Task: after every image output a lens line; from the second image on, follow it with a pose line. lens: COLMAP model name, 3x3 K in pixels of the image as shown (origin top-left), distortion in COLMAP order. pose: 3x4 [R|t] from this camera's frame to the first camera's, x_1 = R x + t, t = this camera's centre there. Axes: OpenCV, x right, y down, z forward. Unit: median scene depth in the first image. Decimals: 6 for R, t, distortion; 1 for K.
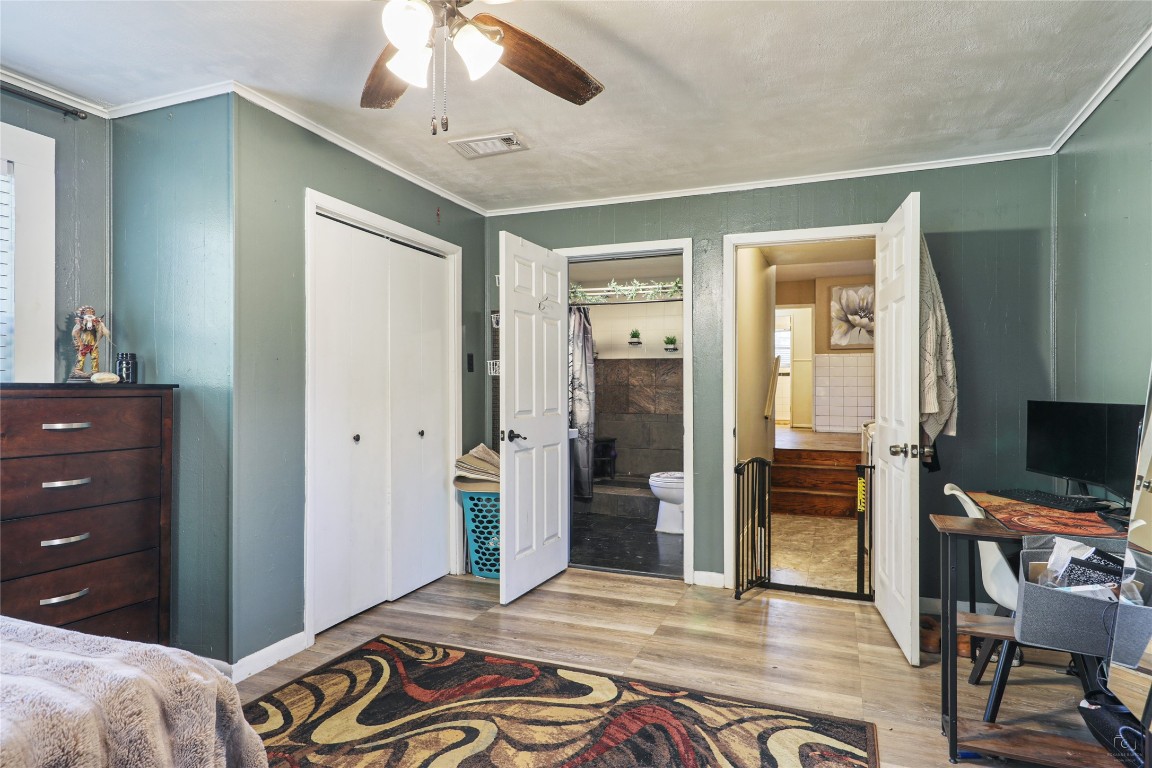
lens RADIAL K [[652.7, 0, 576.0], [0, 652.7, 384.0], [0, 0, 1]] dist [-0.000496, -0.000133]
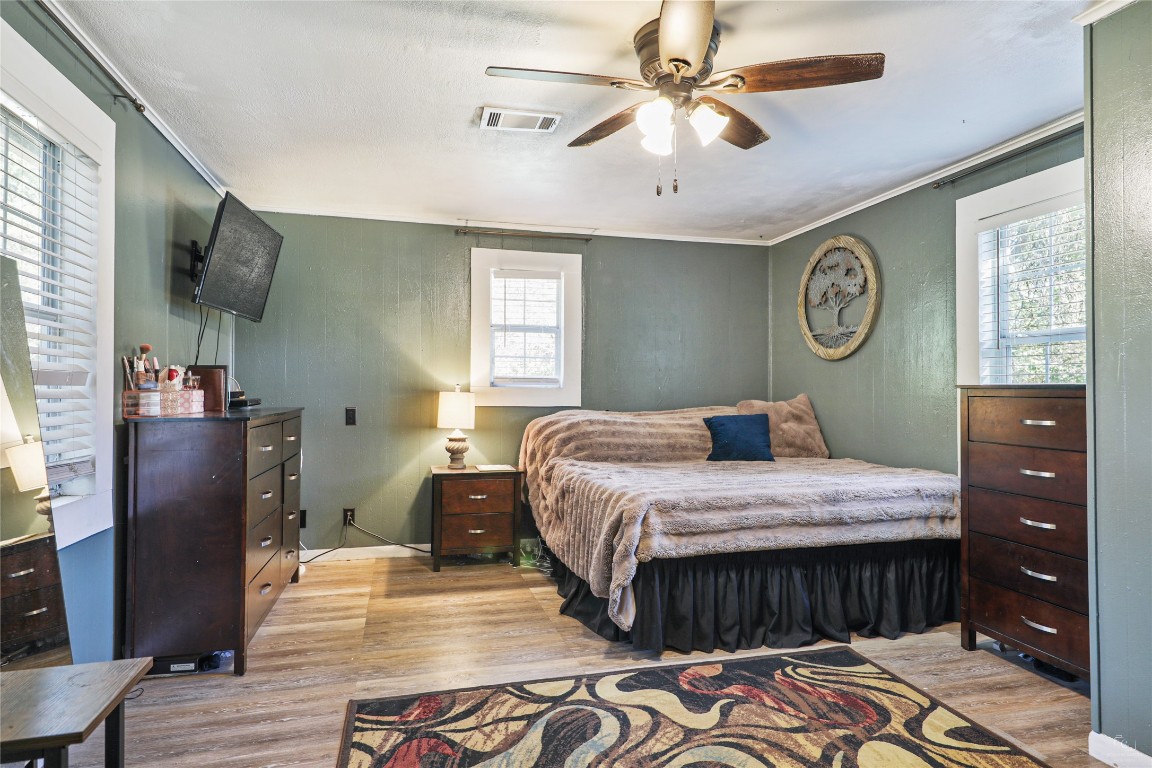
lens RADIAL K [[652.7, 0, 576.0], [0, 652.7, 384.0], [0, 0, 1]] dist [-0.000496, -0.000133]
pose [[-0.802215, -0.010025, -0.596951, 0.545401], [0.000094, 0.999857, -0.016918, 0.017243], [0.597036, -0.013628, -0.802099, 1.469975]]
